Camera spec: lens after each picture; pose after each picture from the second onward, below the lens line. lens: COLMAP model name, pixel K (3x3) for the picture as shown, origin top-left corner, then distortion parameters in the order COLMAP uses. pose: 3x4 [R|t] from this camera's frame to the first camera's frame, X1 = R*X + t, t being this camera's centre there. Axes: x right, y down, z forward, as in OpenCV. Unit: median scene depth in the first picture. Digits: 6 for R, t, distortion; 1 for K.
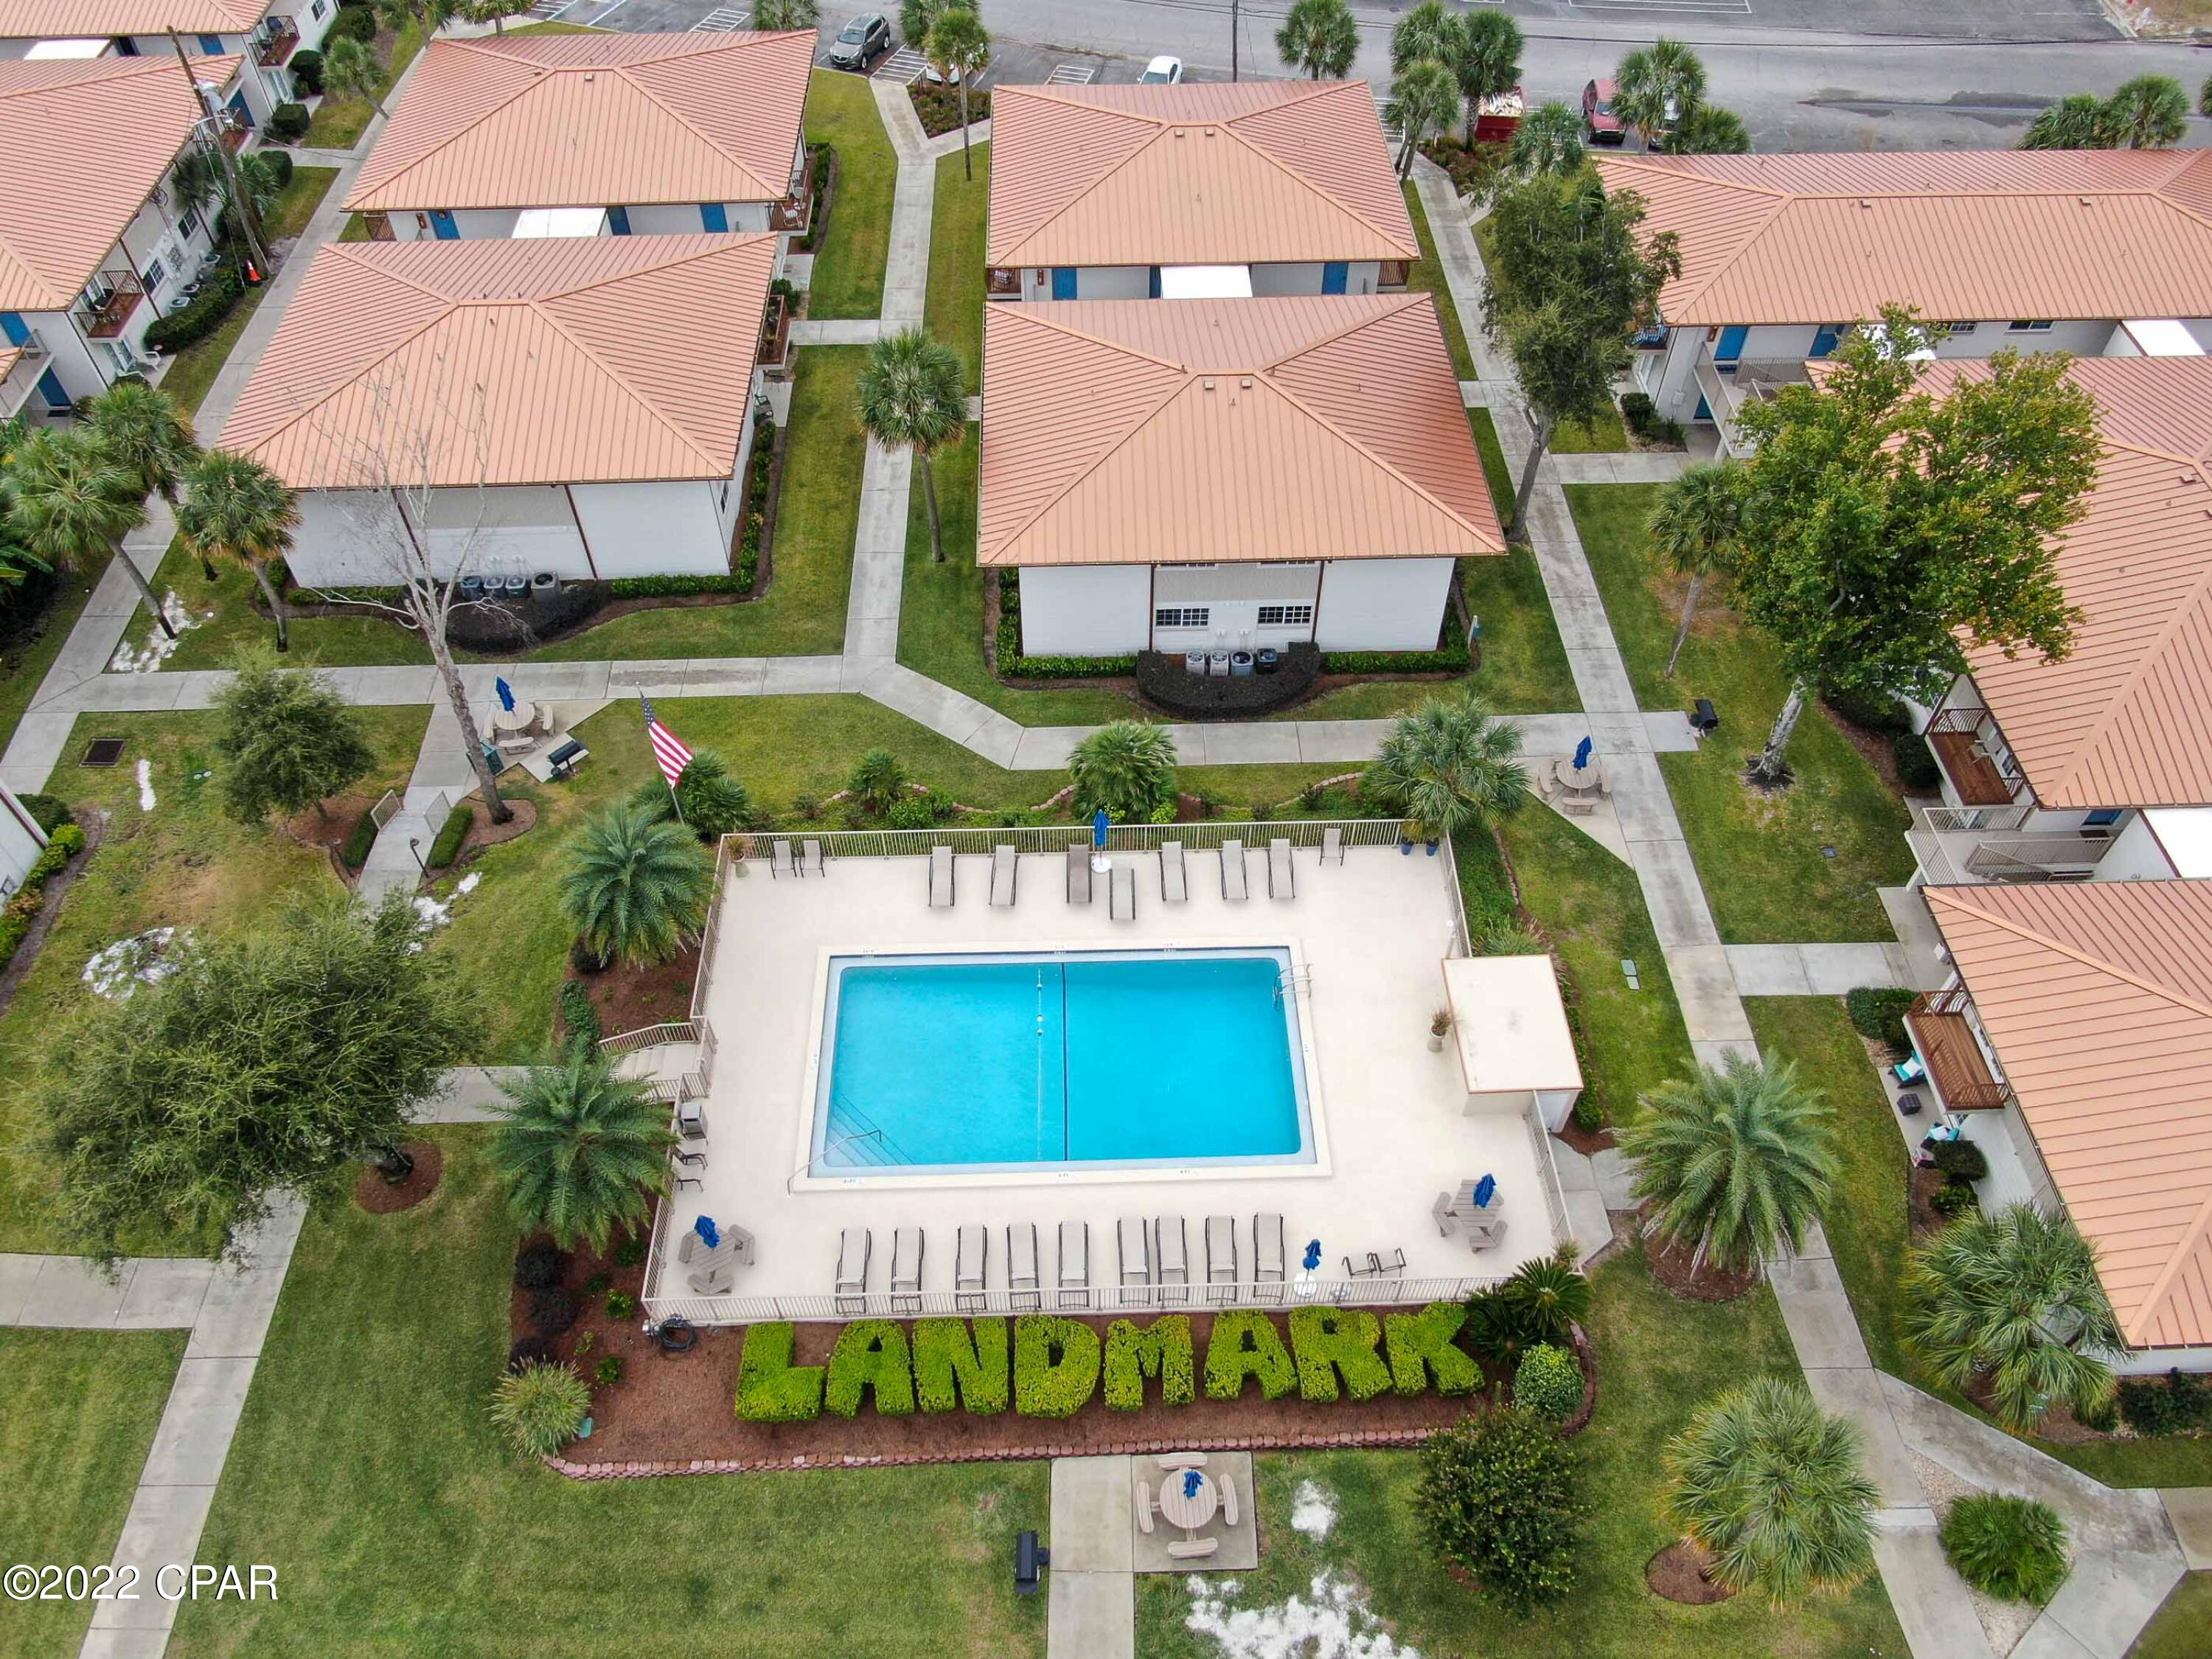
lens RADIAL K [[1532.0, 0, 1106.0], [0, 1532.0, 829.5], [0, 0, 1]] dist [-0.016088, 0.008665]
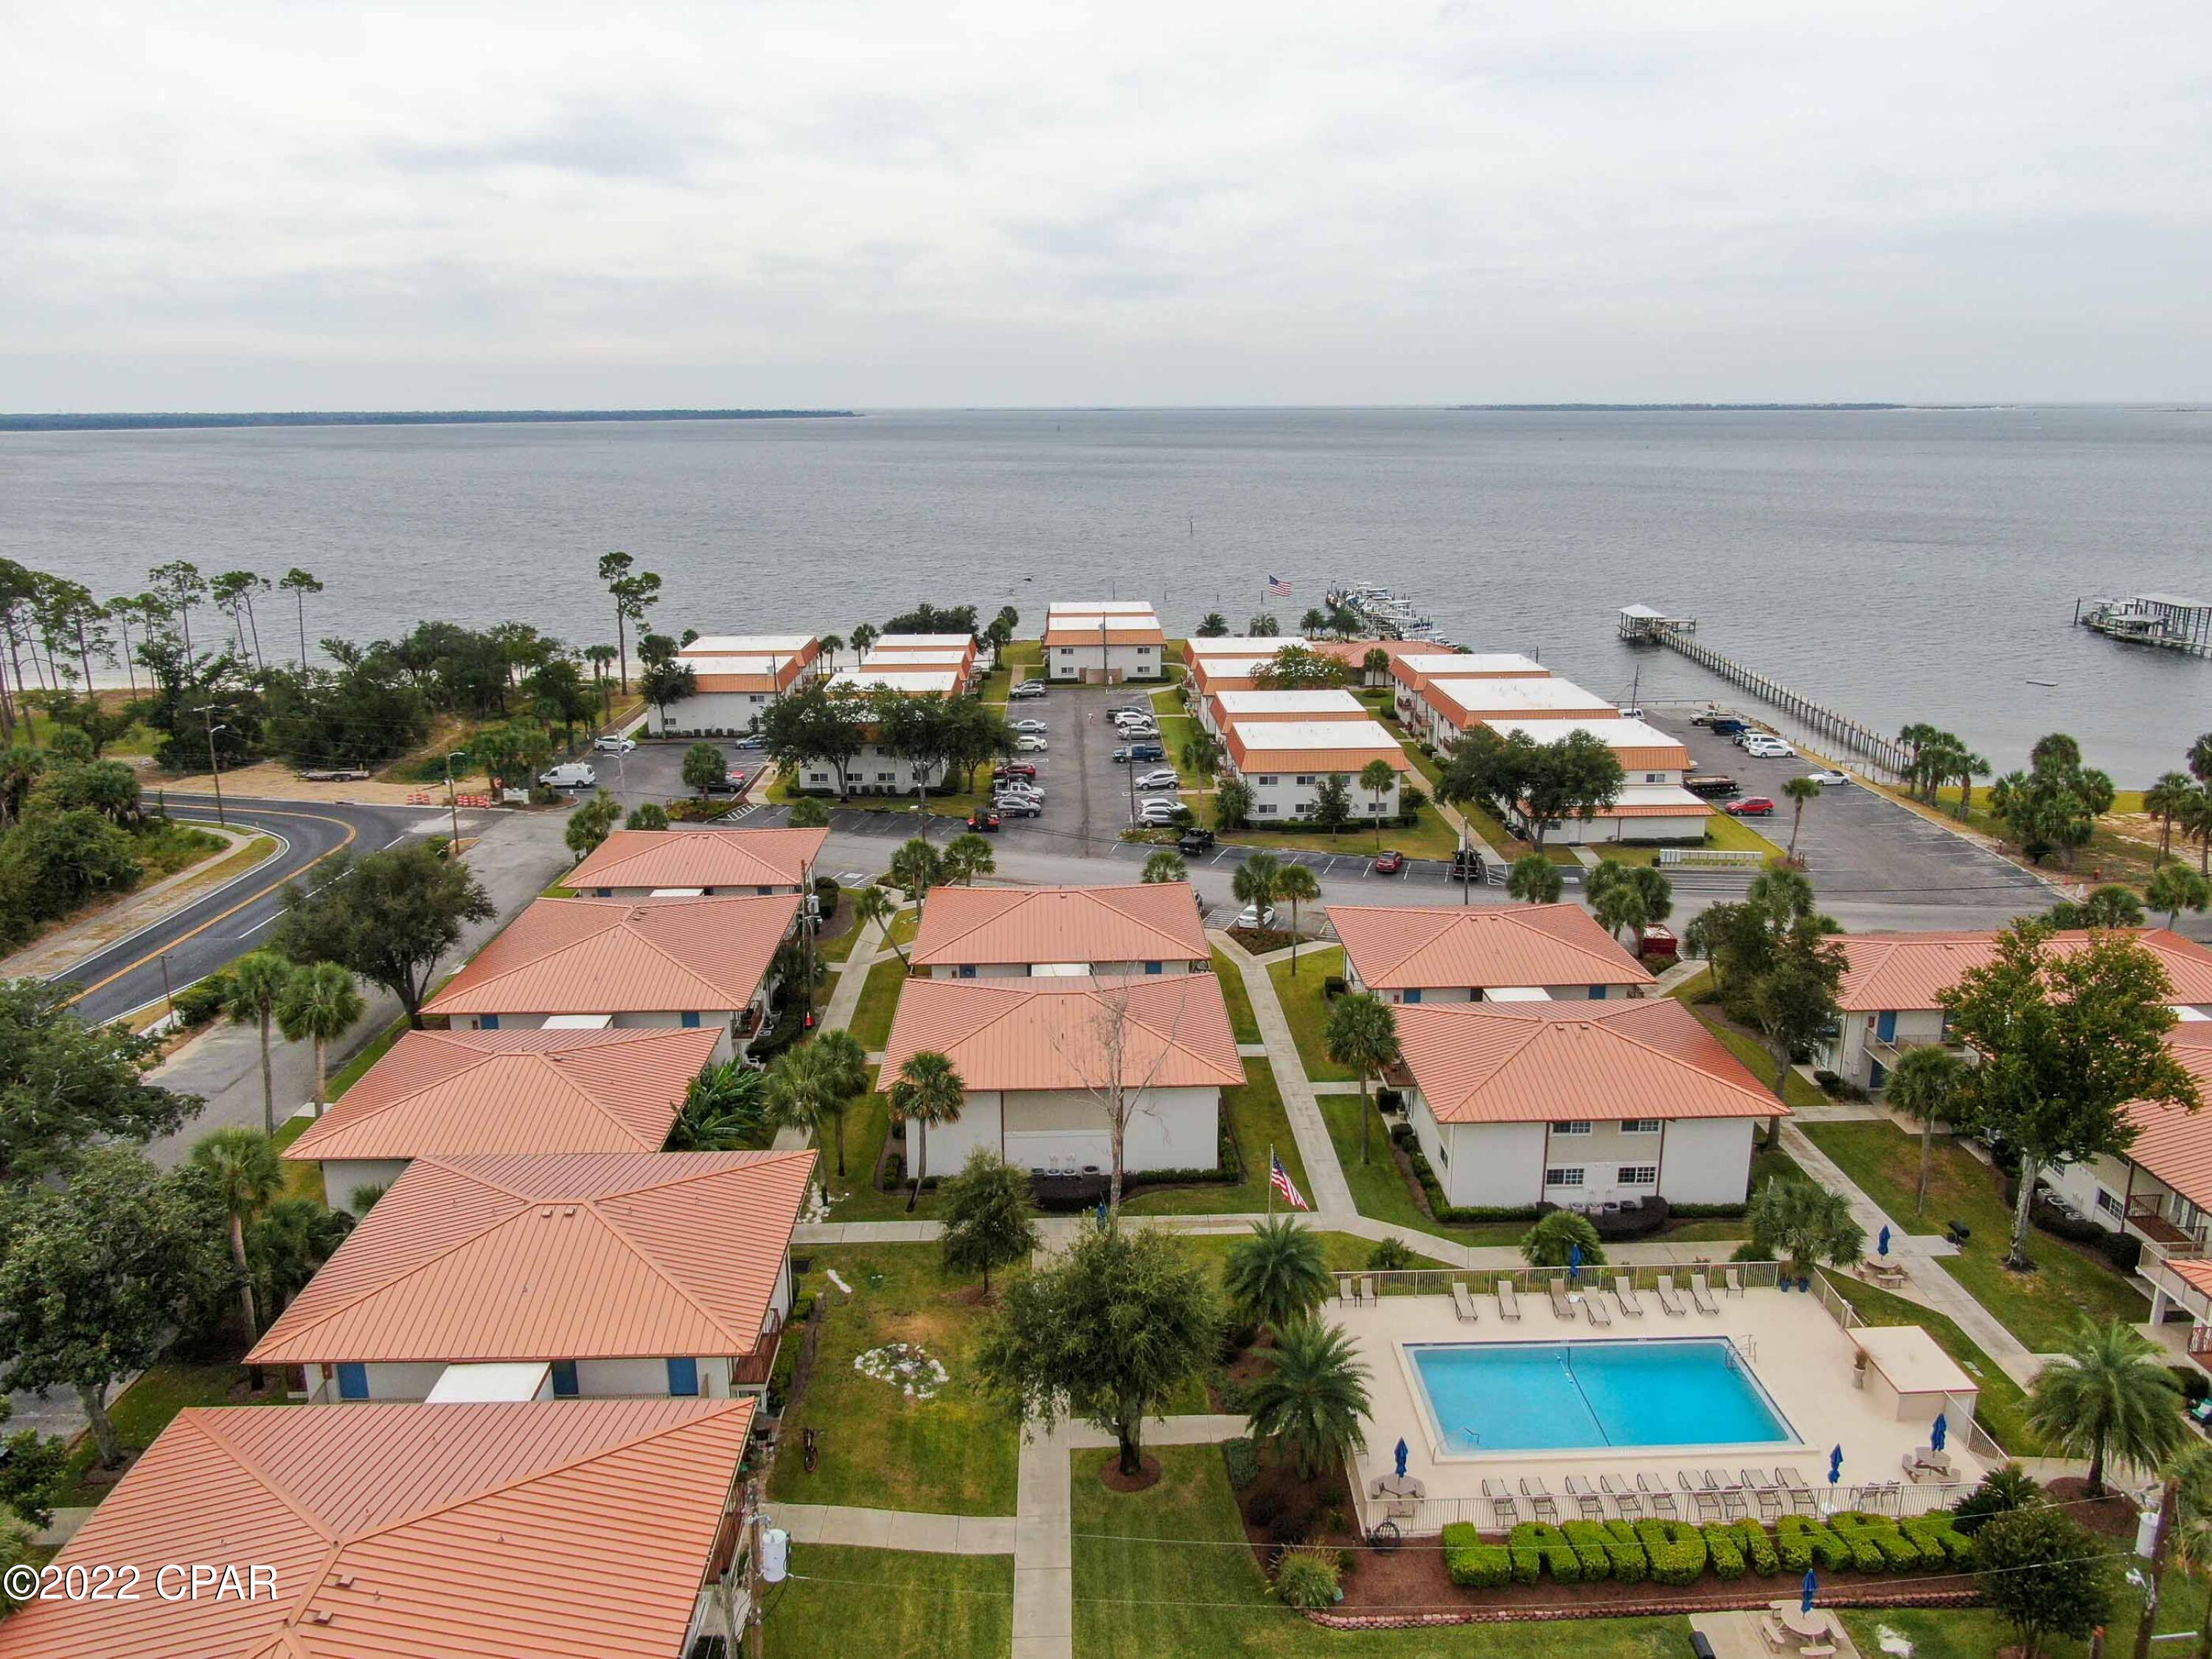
lens RADIAL K [[1532.0, 0, 1106.0], [0, 1532.0, 829.5], [0, 0, 1]] dist [-0.016088, 0.008665]
pose [[0.999948, -0.001416, -0.010113, -0.442471], [-0.004733, 0.813277, -0.581858, 0.522378], [0.009049, 0.581876, 0.813227, -0.424821]]
